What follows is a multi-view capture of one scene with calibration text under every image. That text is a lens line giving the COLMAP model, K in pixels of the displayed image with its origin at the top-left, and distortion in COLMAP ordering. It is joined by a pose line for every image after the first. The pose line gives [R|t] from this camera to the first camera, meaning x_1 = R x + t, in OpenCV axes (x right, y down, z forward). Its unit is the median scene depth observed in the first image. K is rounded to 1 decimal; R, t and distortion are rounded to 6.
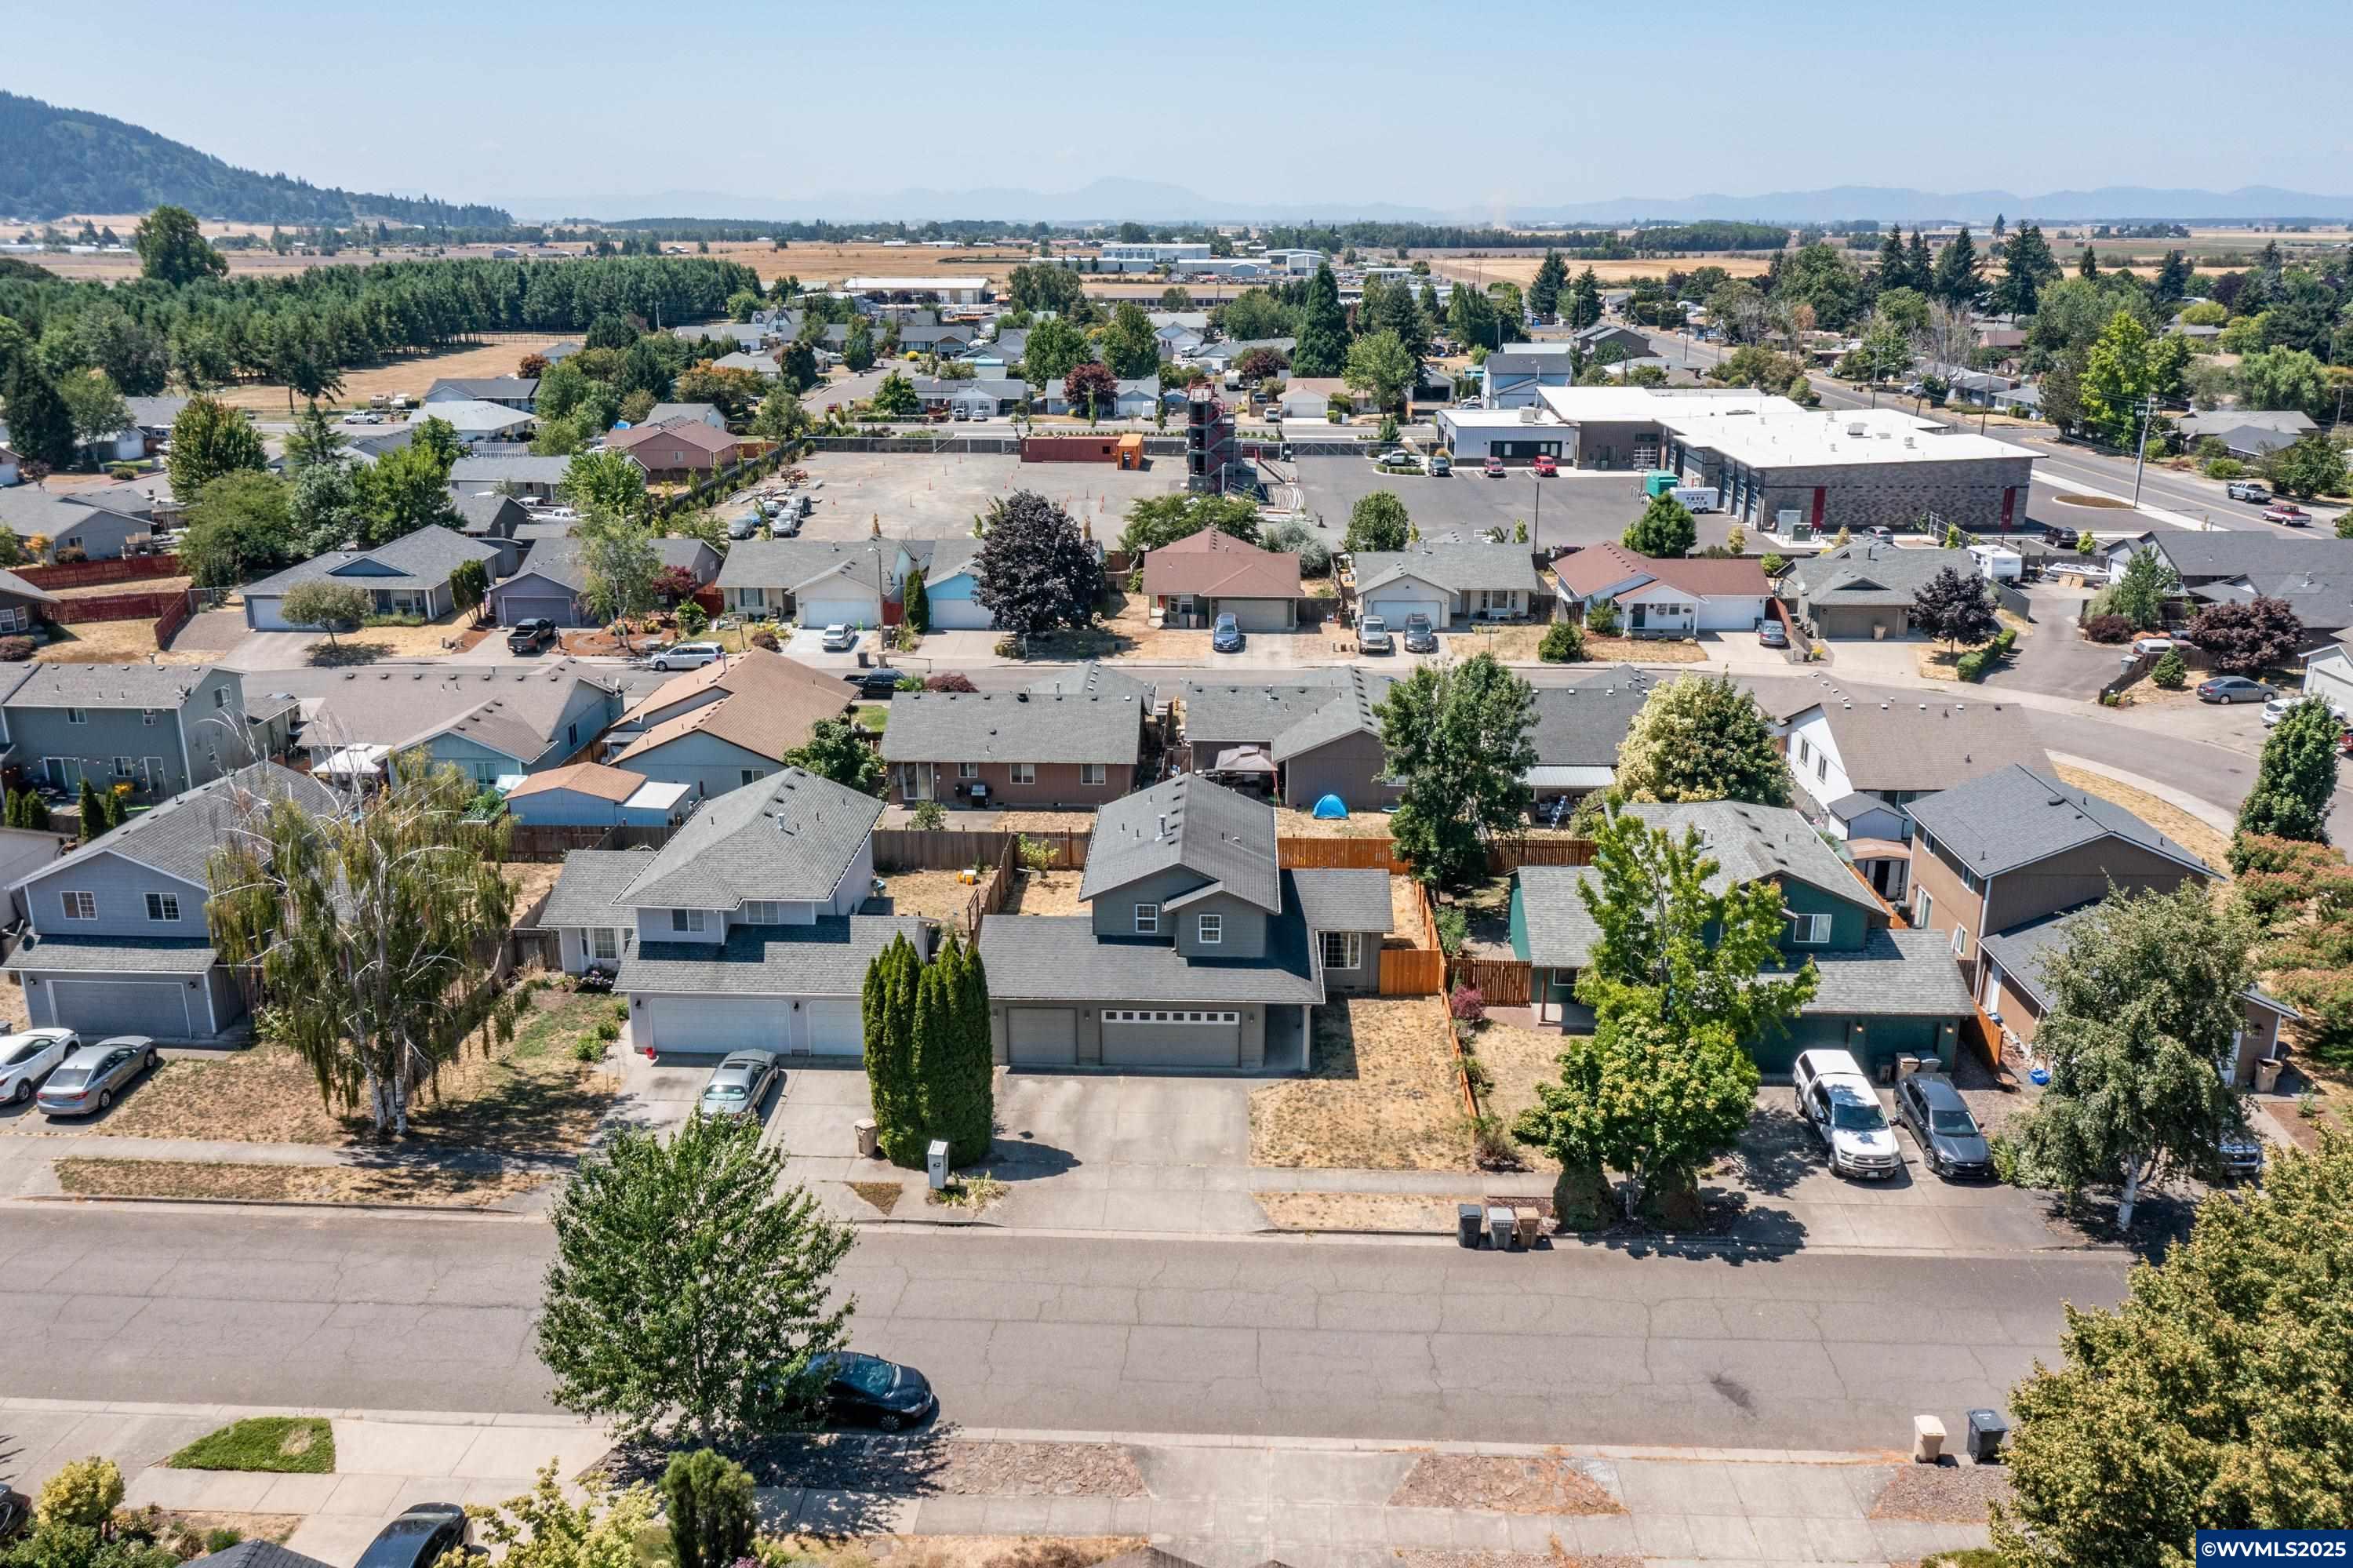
lens RADIAL K [[1872.6, 0, 1176.5], [0, 1872.6, 784.0], [0, 0, 1]] dist [-0.007681, 0.001195]
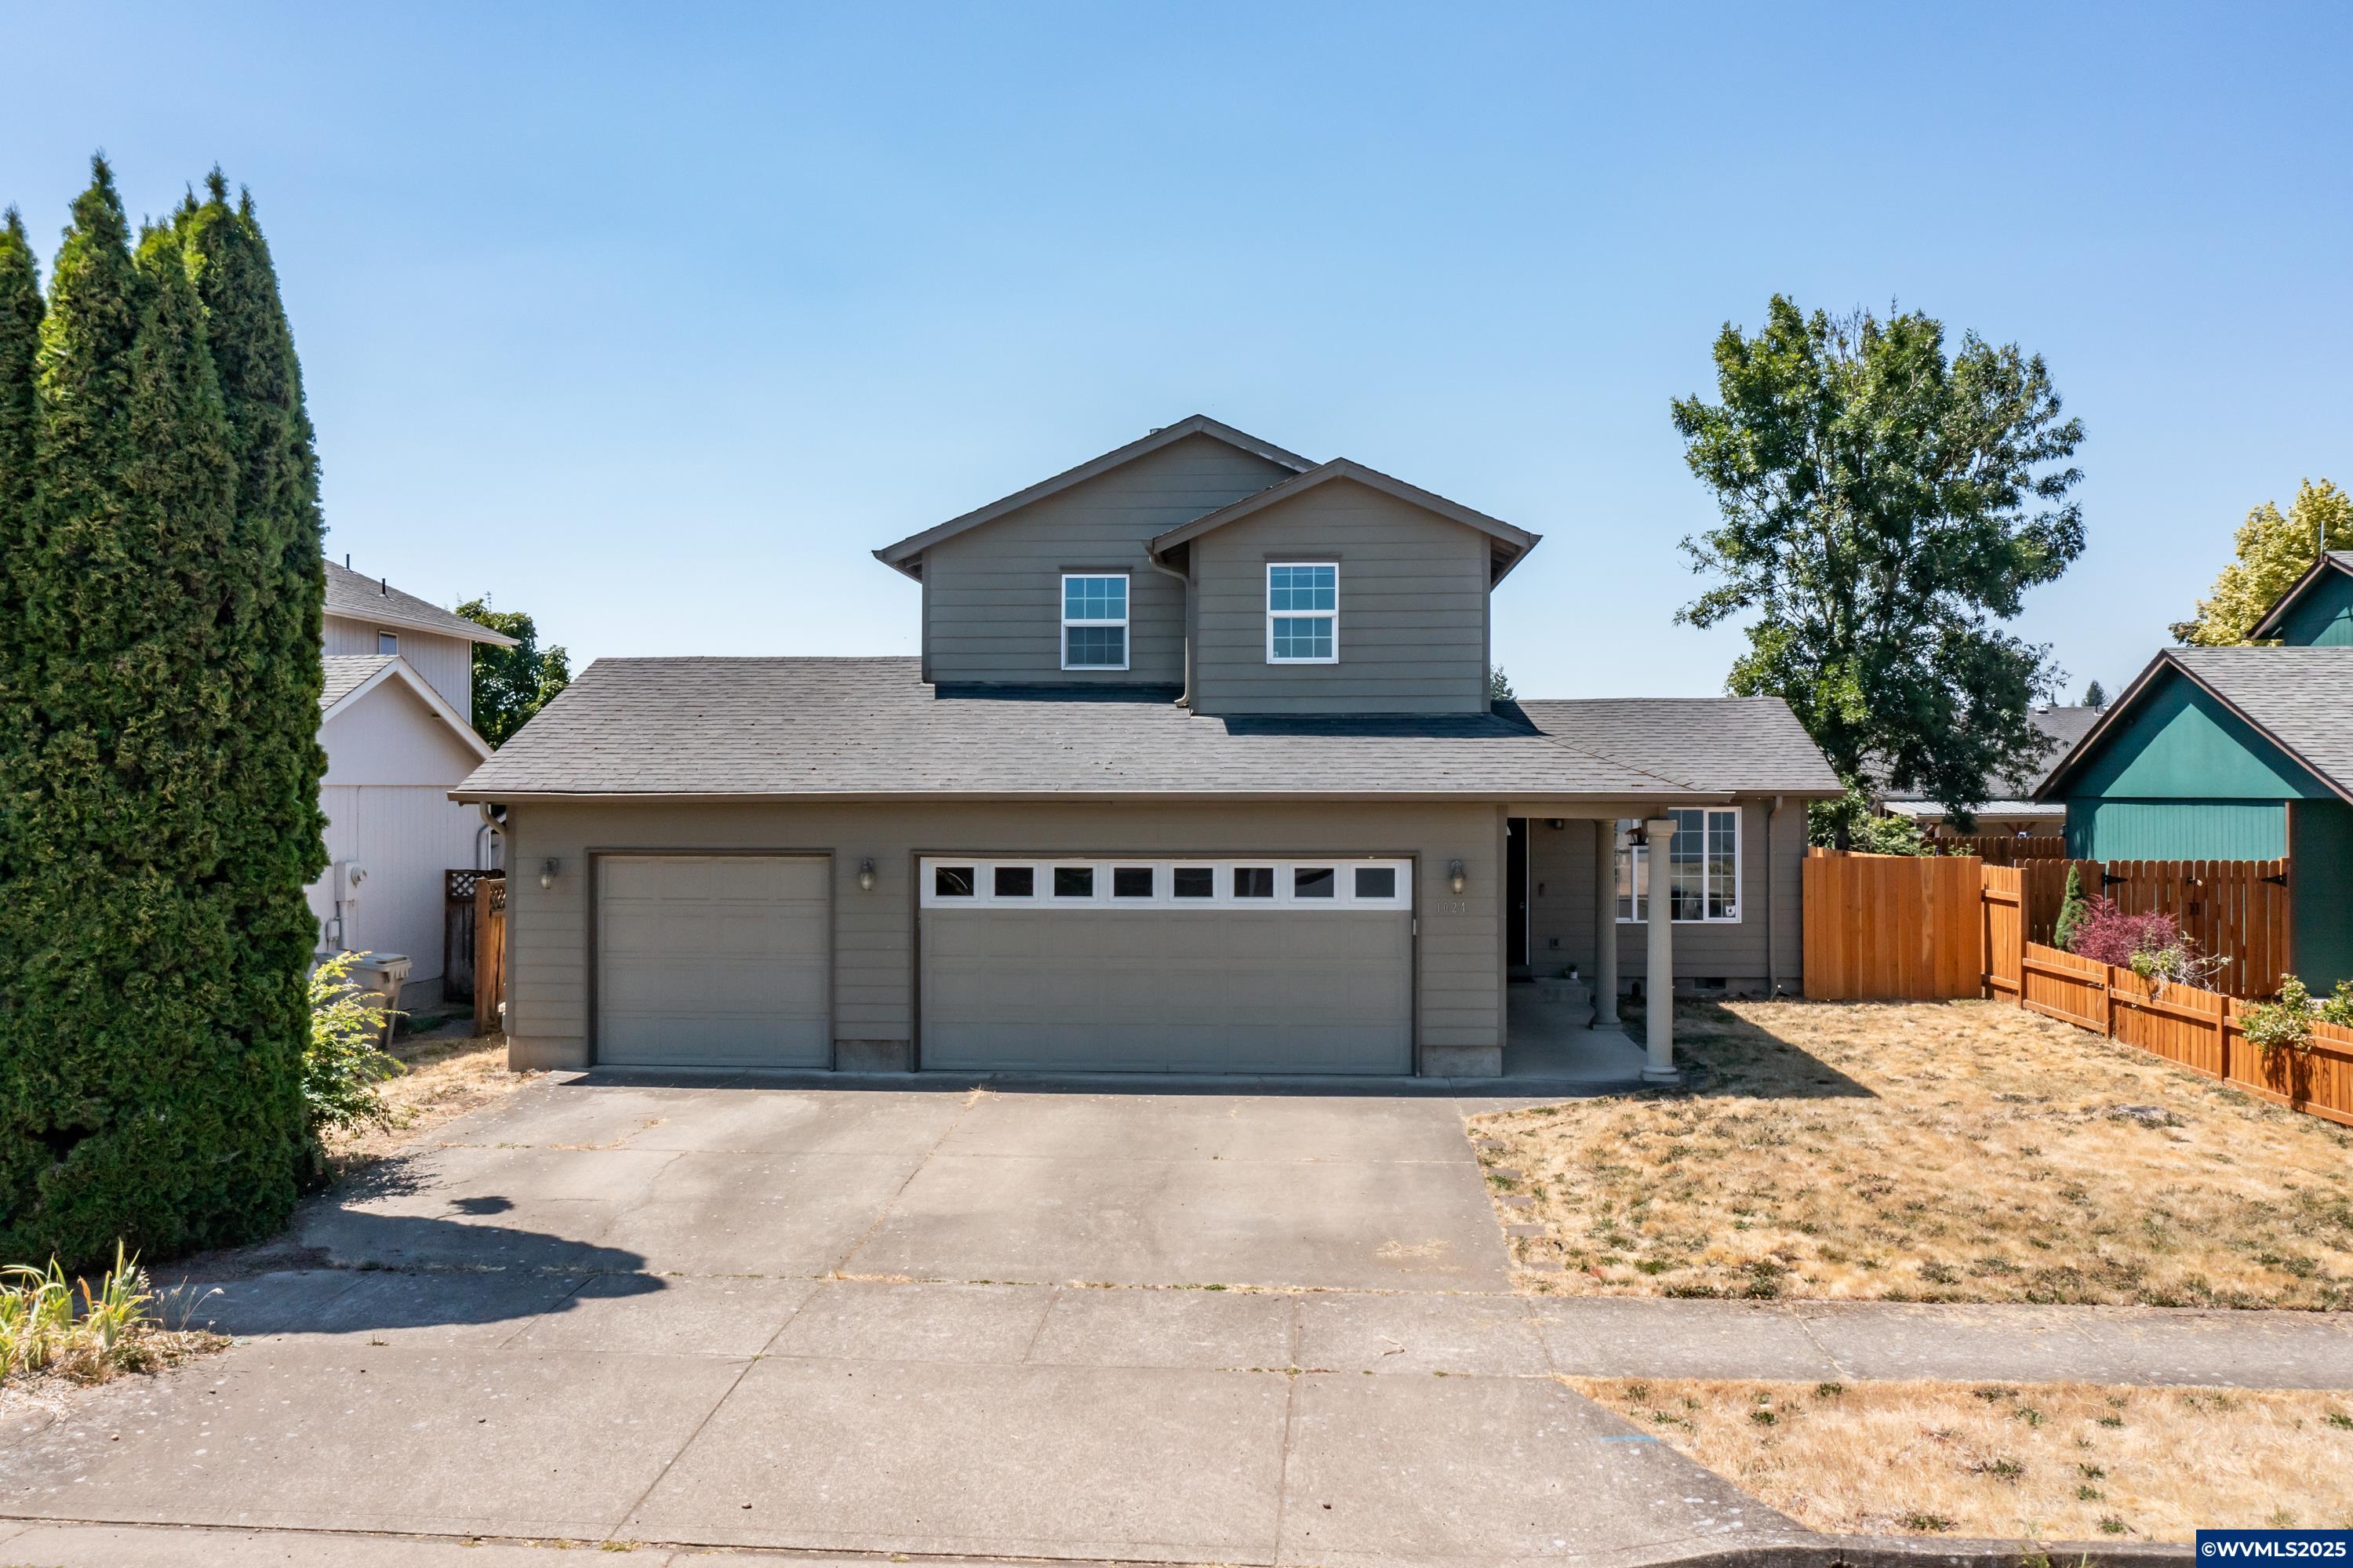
lens RADIAL K [[1872.6, 0, 1176.5], [0, 1872.6, 784.0], [0, 0, 1]] dist [-0.007681, 0.001195]
pose [[0.999034, -0.011975, -0.042288, 0.005879], [-0.000524, 0.958855, -0.283894, 0.105816], [0.043947, 0.283642, 0.957923, 0.406237]]
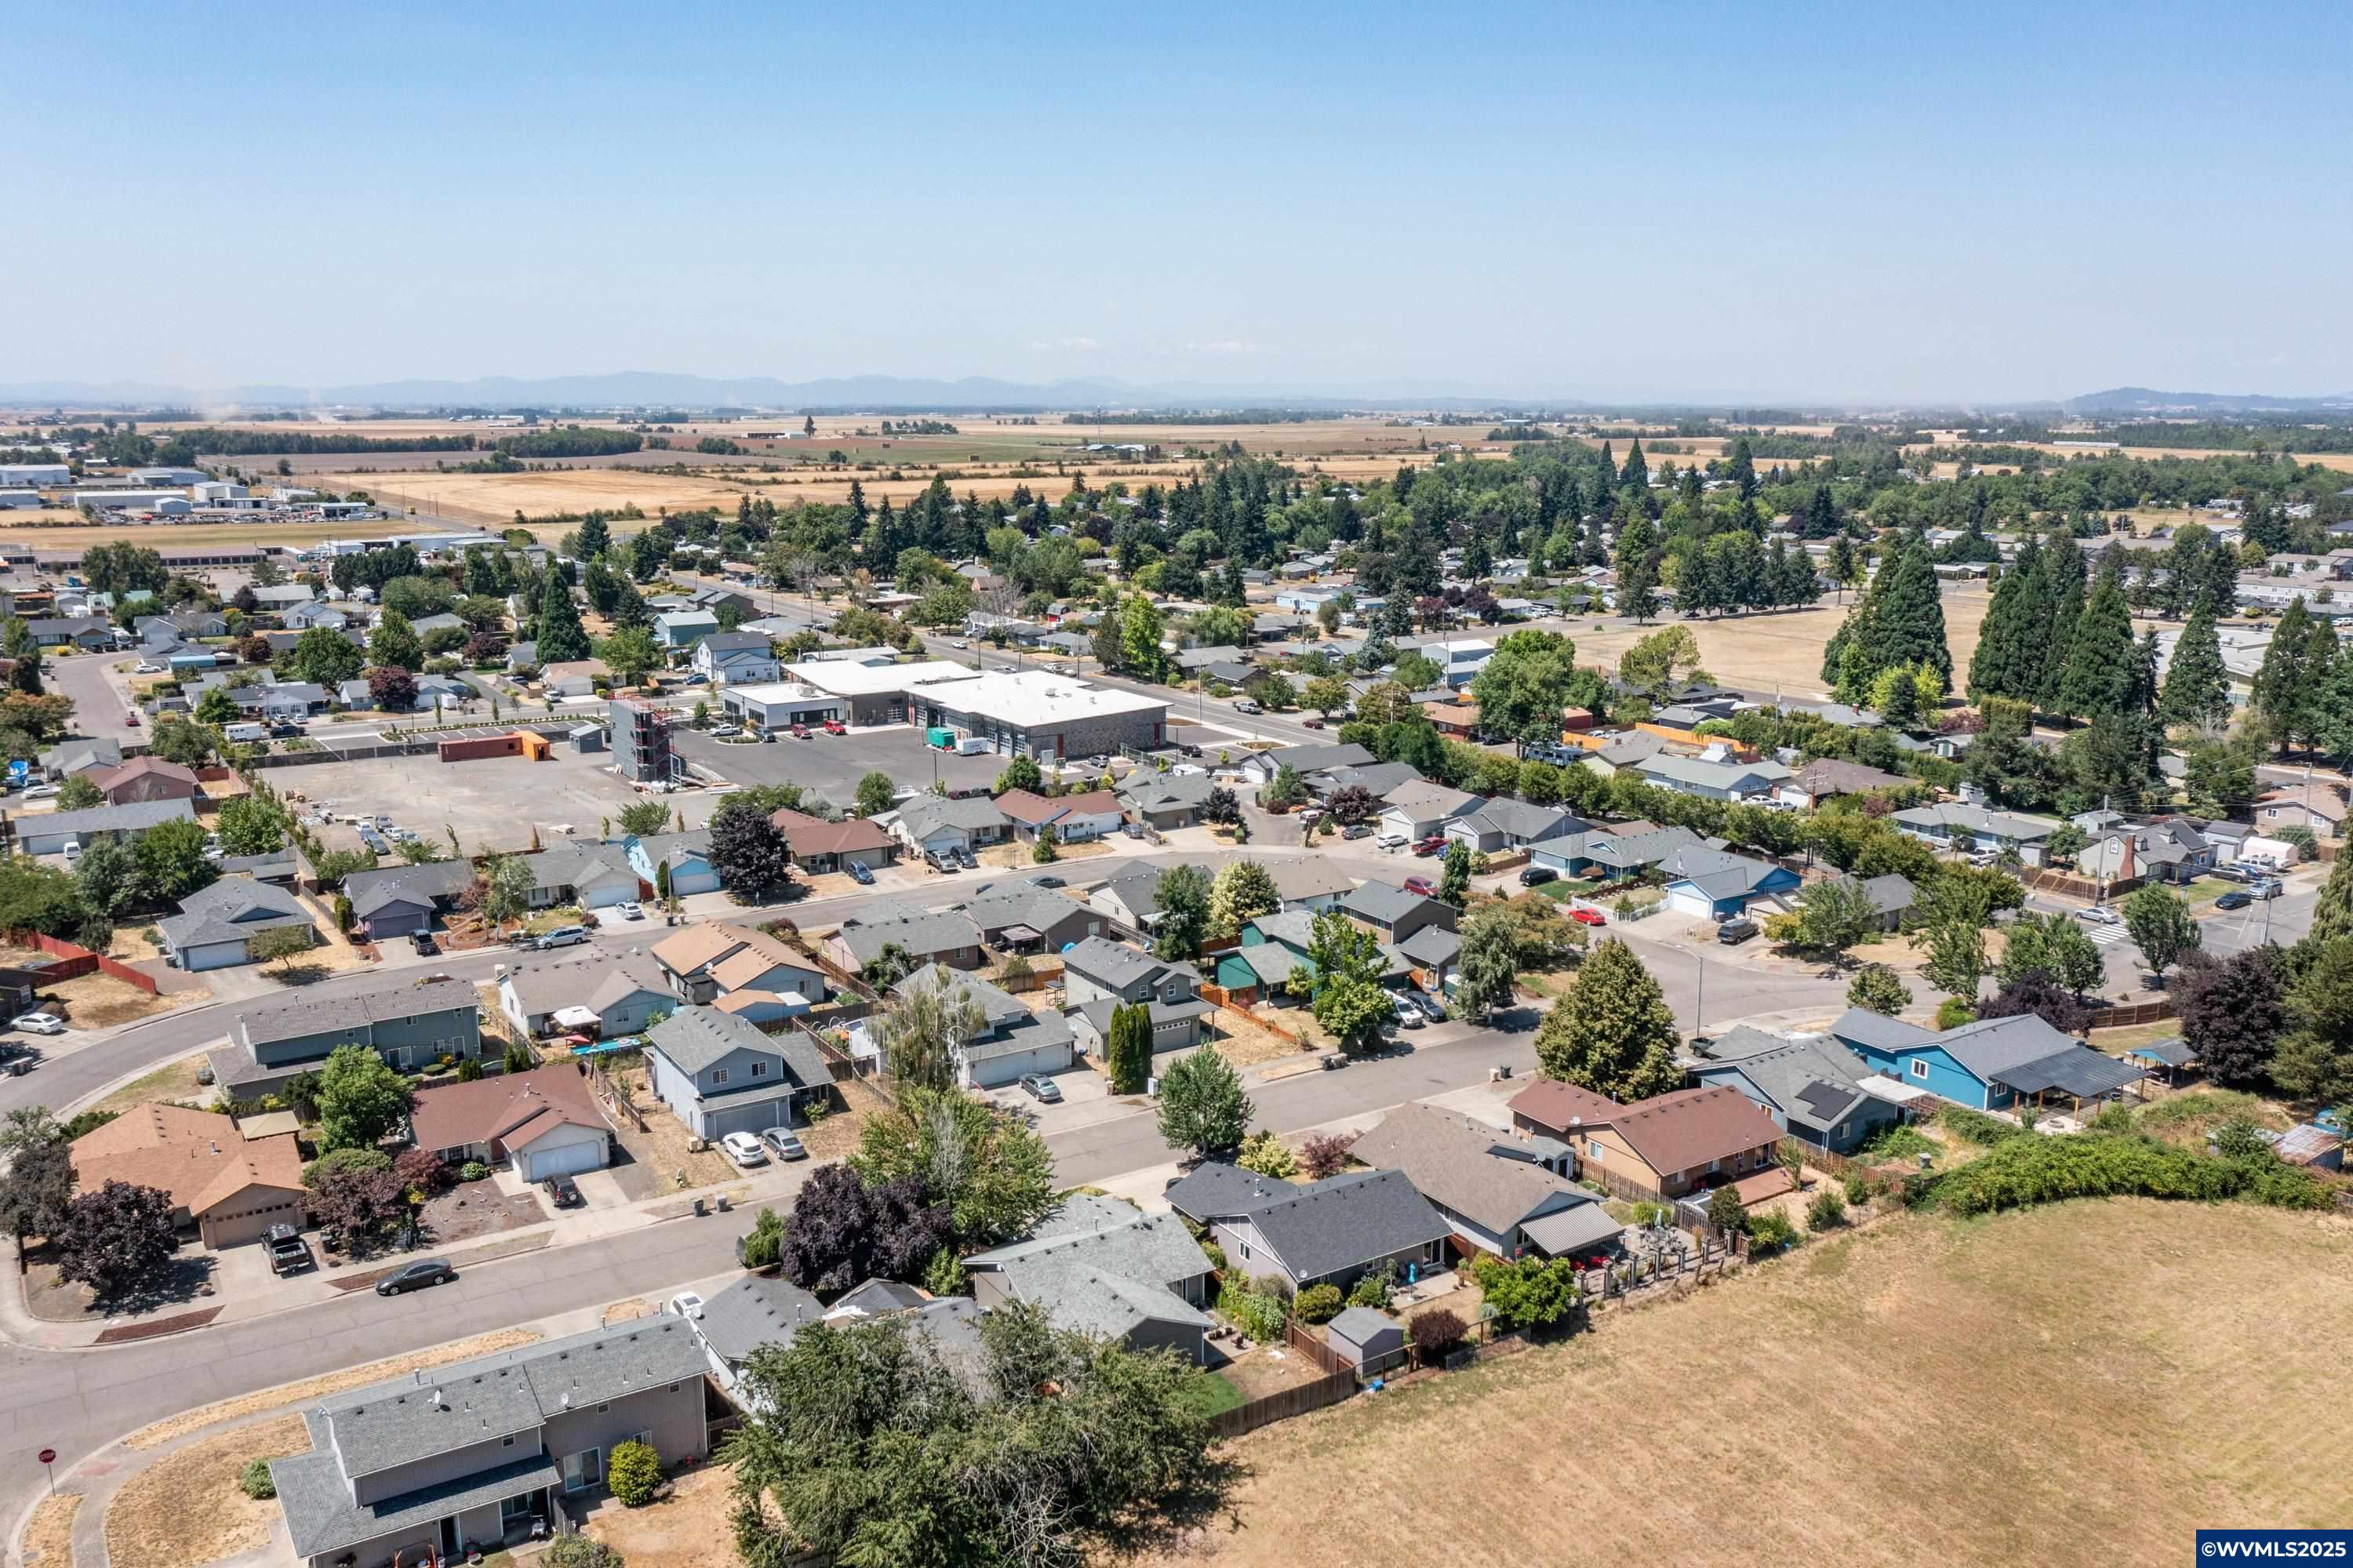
lens RADIAL K [[1872.6, 0, 1176.5], [0, 1872.6, 784.0], [0, 0, 1]] dist [-0.007681, 0.001195]
pose [[0.816218, -0.114330, 0.566319, -0.749267], [0.163474, 0.985869, -0.036579, -0.055989], [-0.554134, 0.122435, 0.823374, -0.602698]]
